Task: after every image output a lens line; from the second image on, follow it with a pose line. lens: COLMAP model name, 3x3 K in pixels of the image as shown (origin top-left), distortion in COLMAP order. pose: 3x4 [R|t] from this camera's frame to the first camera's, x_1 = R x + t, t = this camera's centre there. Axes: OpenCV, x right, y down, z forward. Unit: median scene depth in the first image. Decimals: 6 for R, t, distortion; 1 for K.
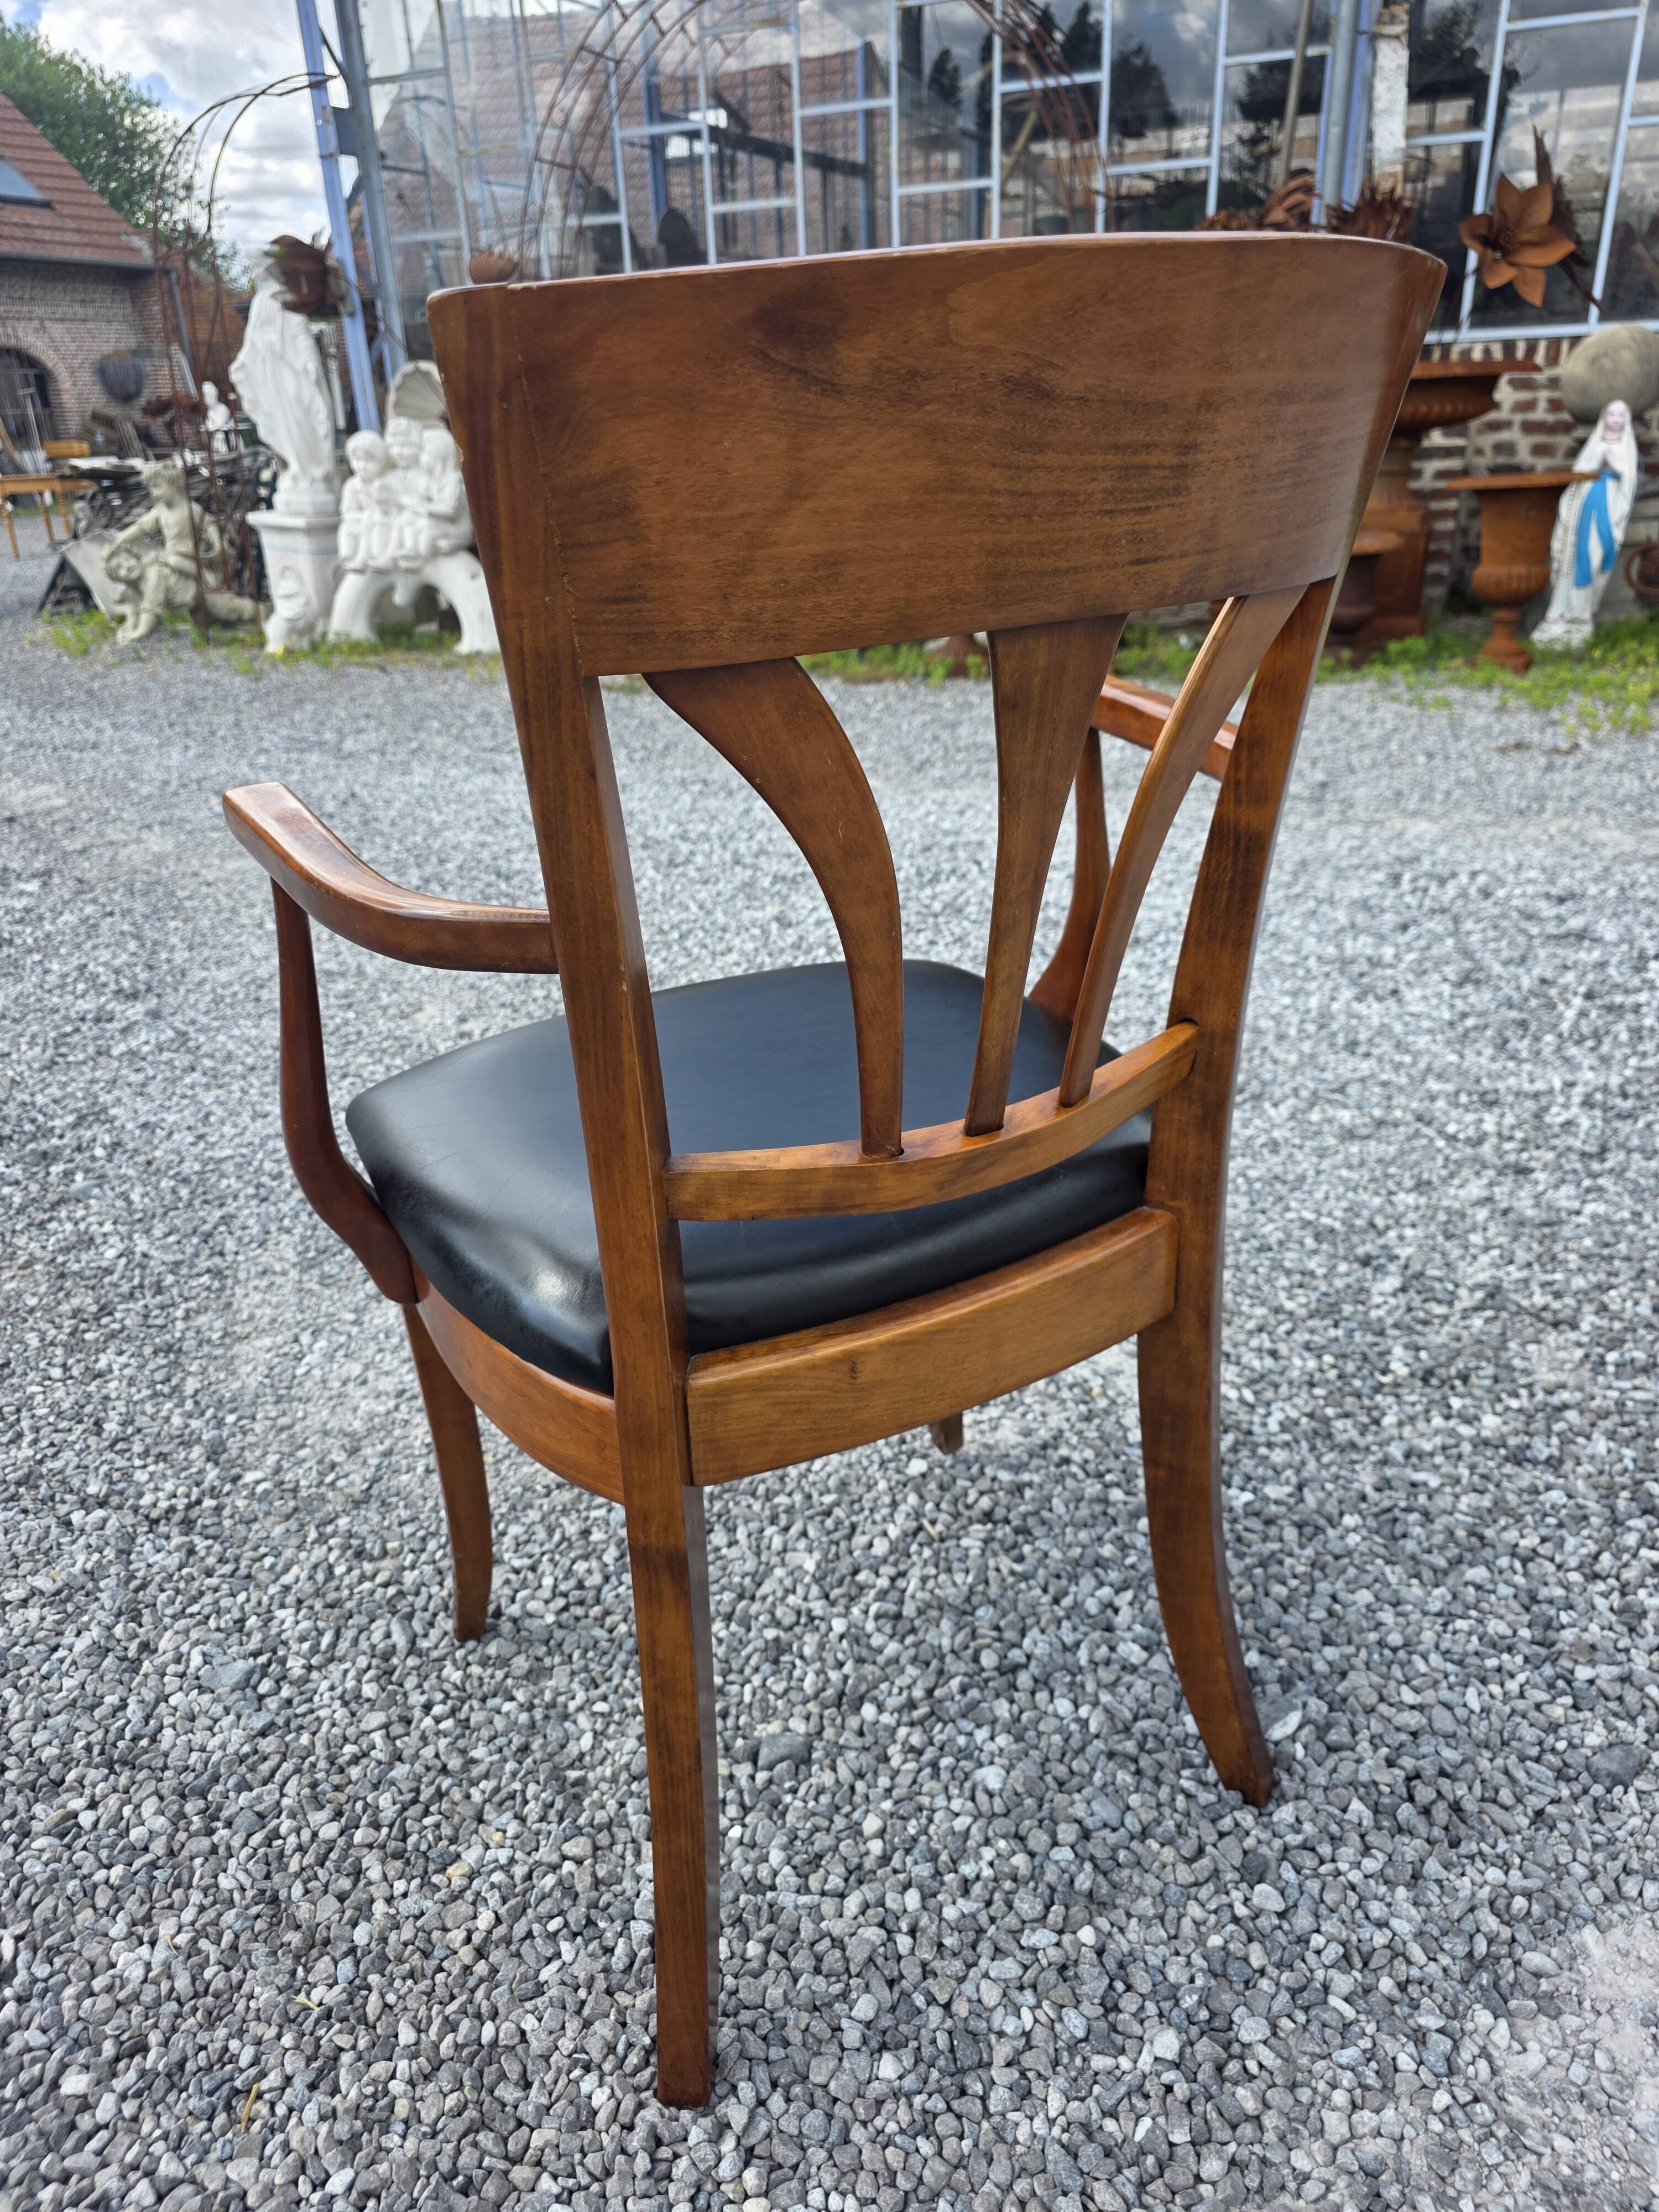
lens RADIAL K [[1481.9, 0, 822.3], [0, 1481.9, 1097.0], [0, 0, 1]] dist [0.033482, -0.024058]
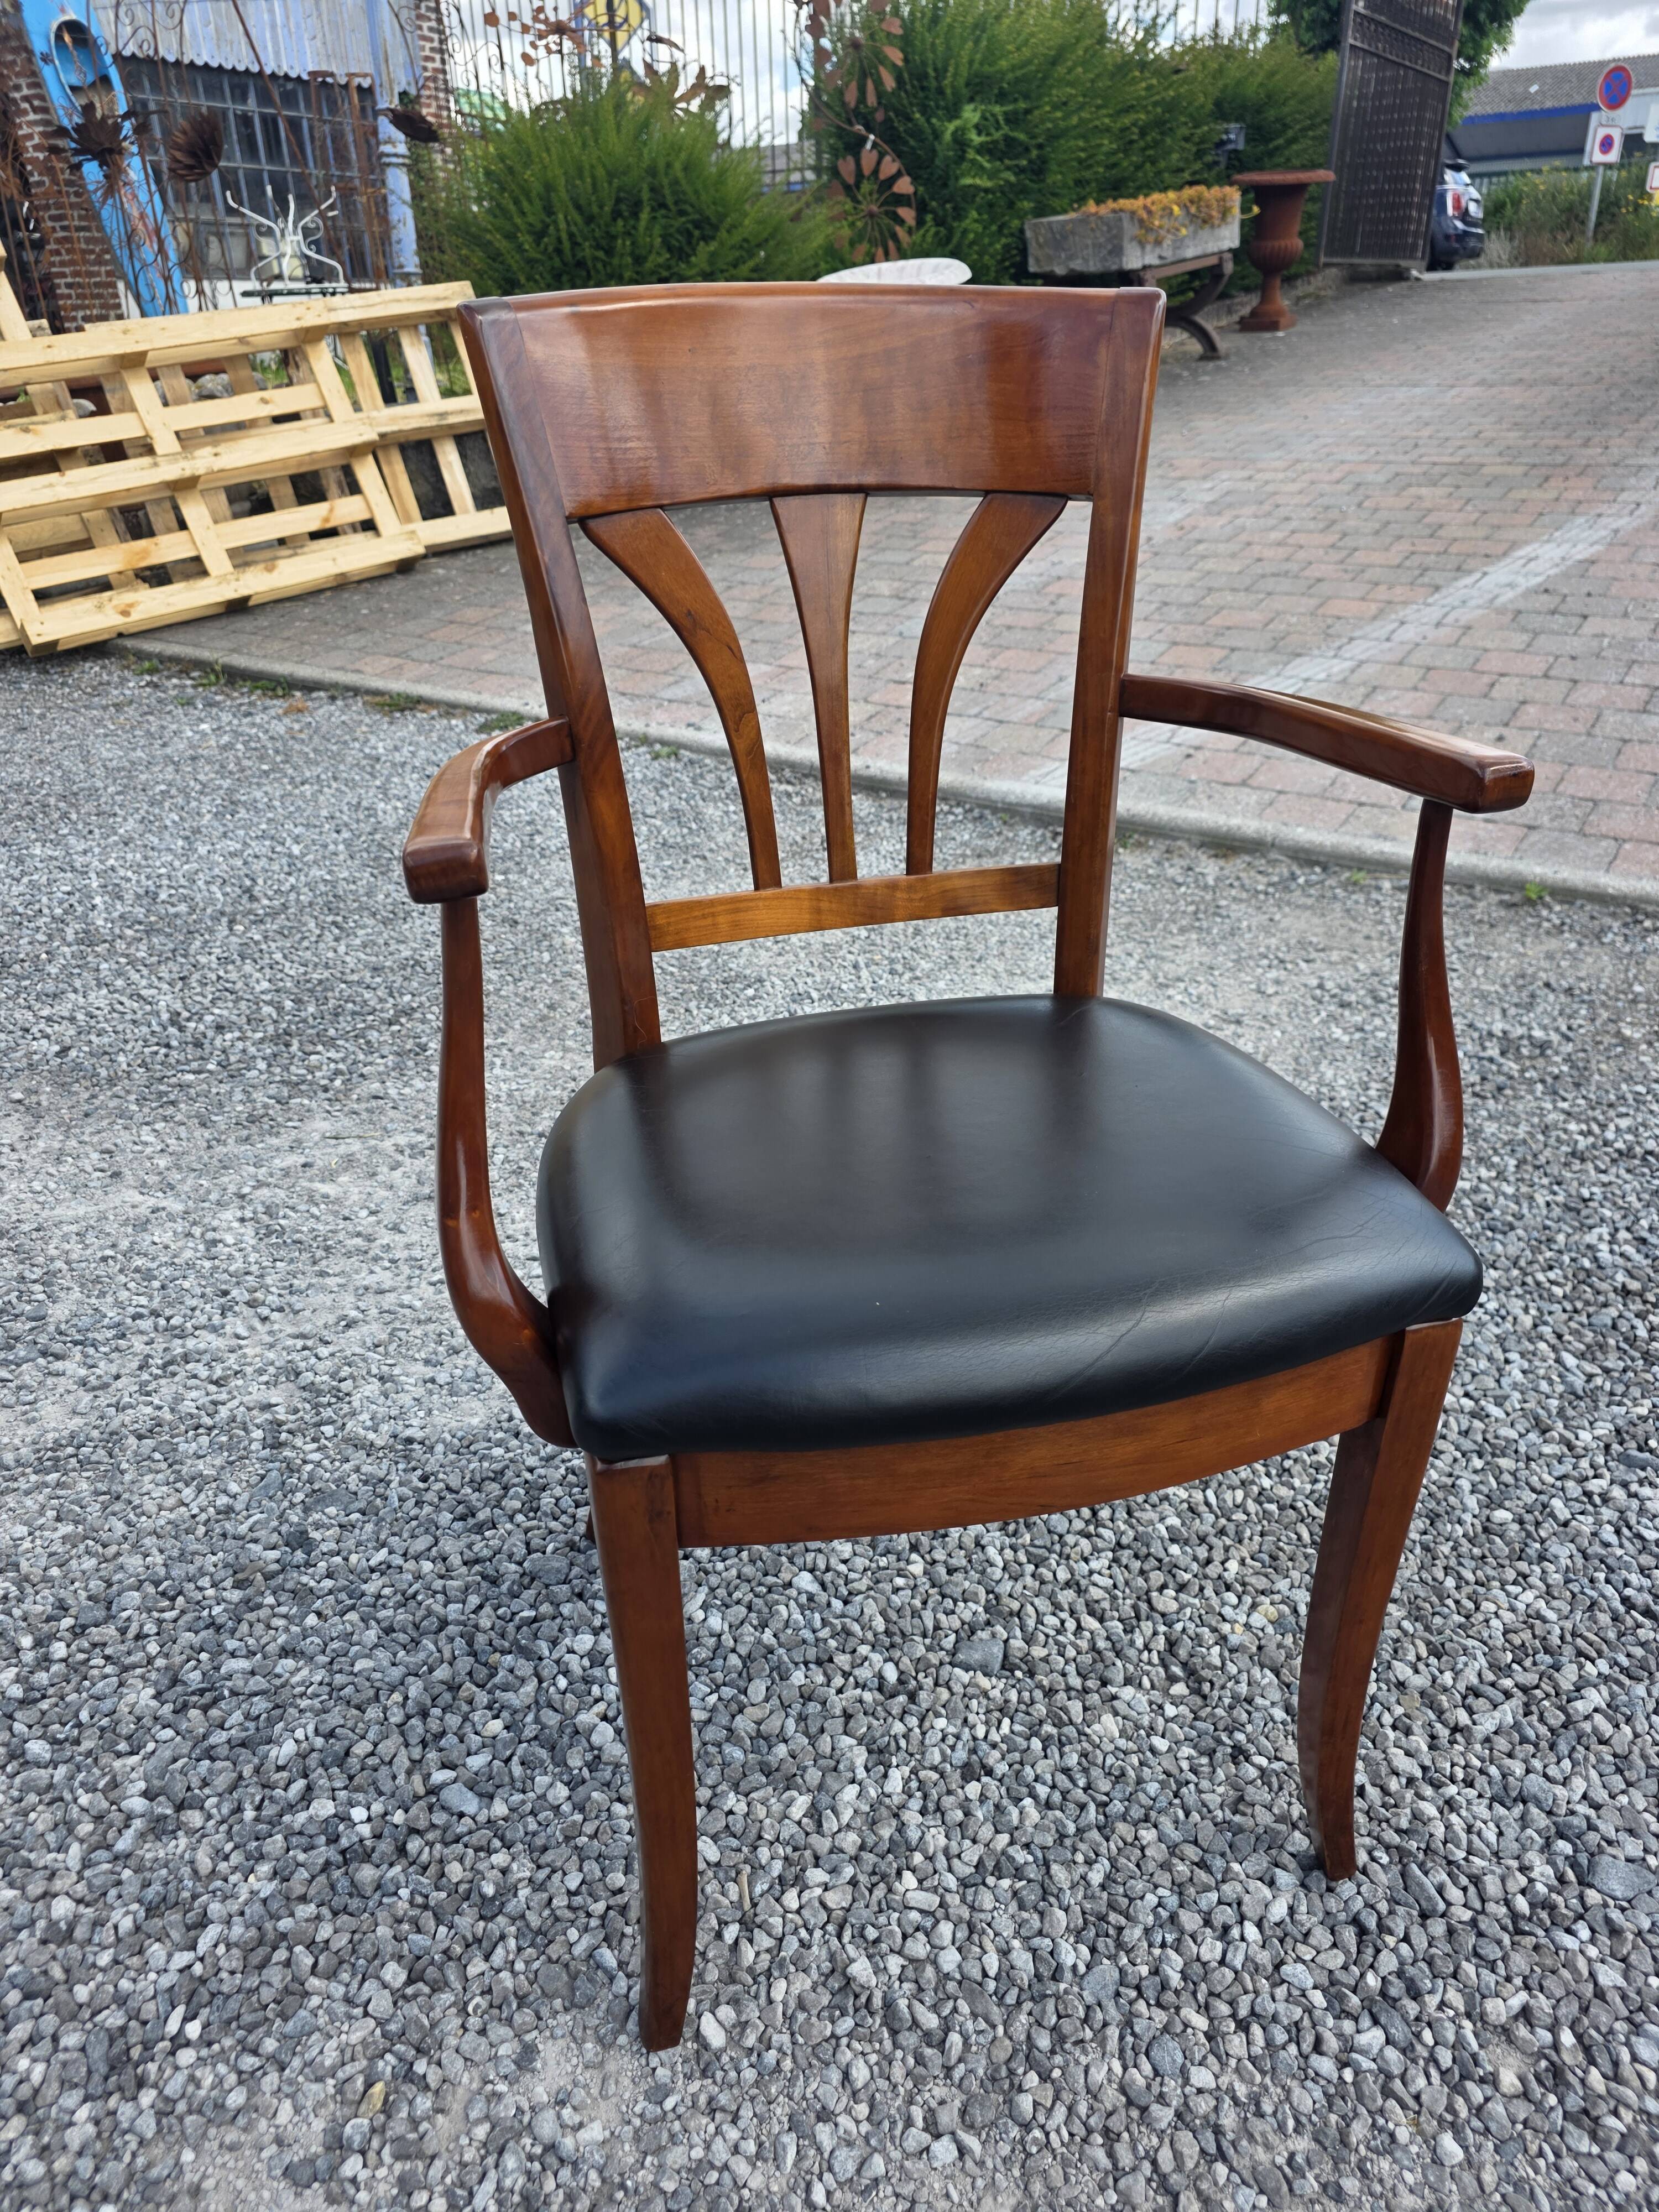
lens RADIAL K [[1532.0, 0, 845.1], [0, 1532.0, 1091.8], [0, 0, 1]] dist [0.028924, -0.016765]
pose [[-0.973263, -0.039193, 0.226324, -0.151147], [0.154252, 0.618557, 0.770450, -0.601199], [-0.170191, 0.784762, -0.595973, 1.226262]]
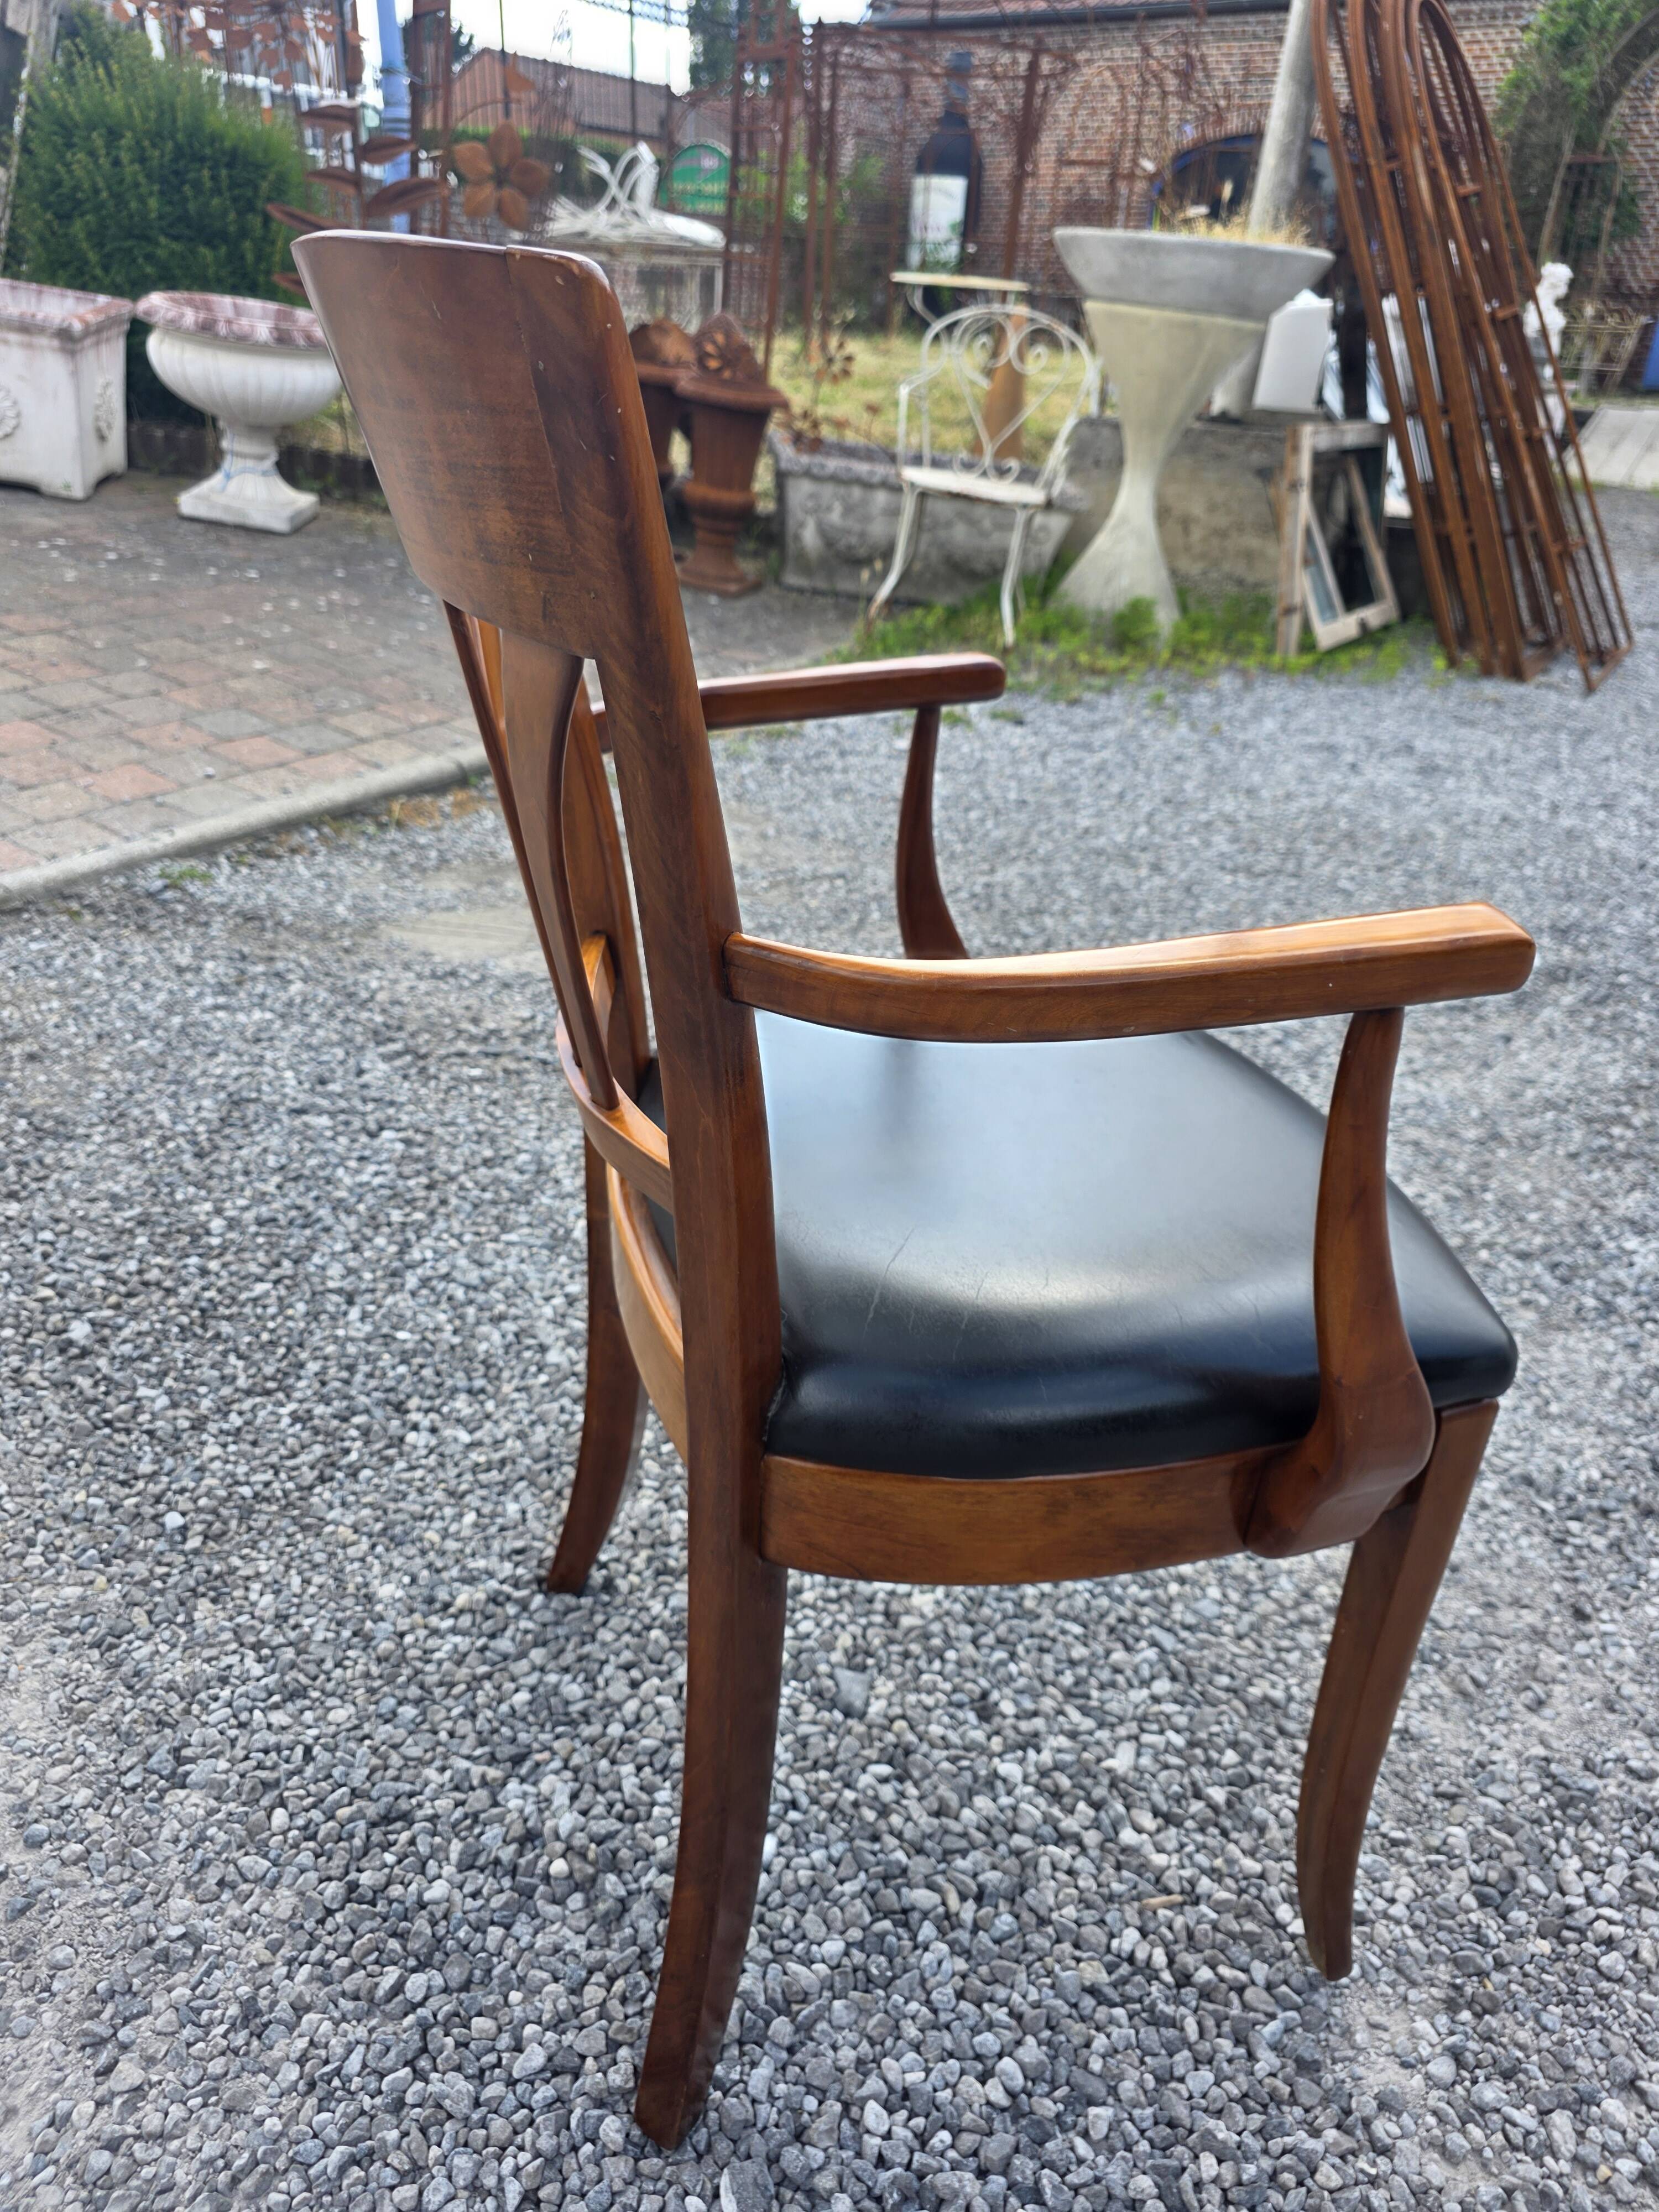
lens RADIAL K [[1487.3, 0, 821.1], [0, 1487.3, 1087.4], [0, 0, 1]] dist [0.020494, -0.014777]
pose [[-0.183385, 0.487093, -0.853880, 0.588552], [-0.439805, 0.736178, 0.514406, -0.350778], [0.879171, 0.469875, 0.079222, 0.640154]]
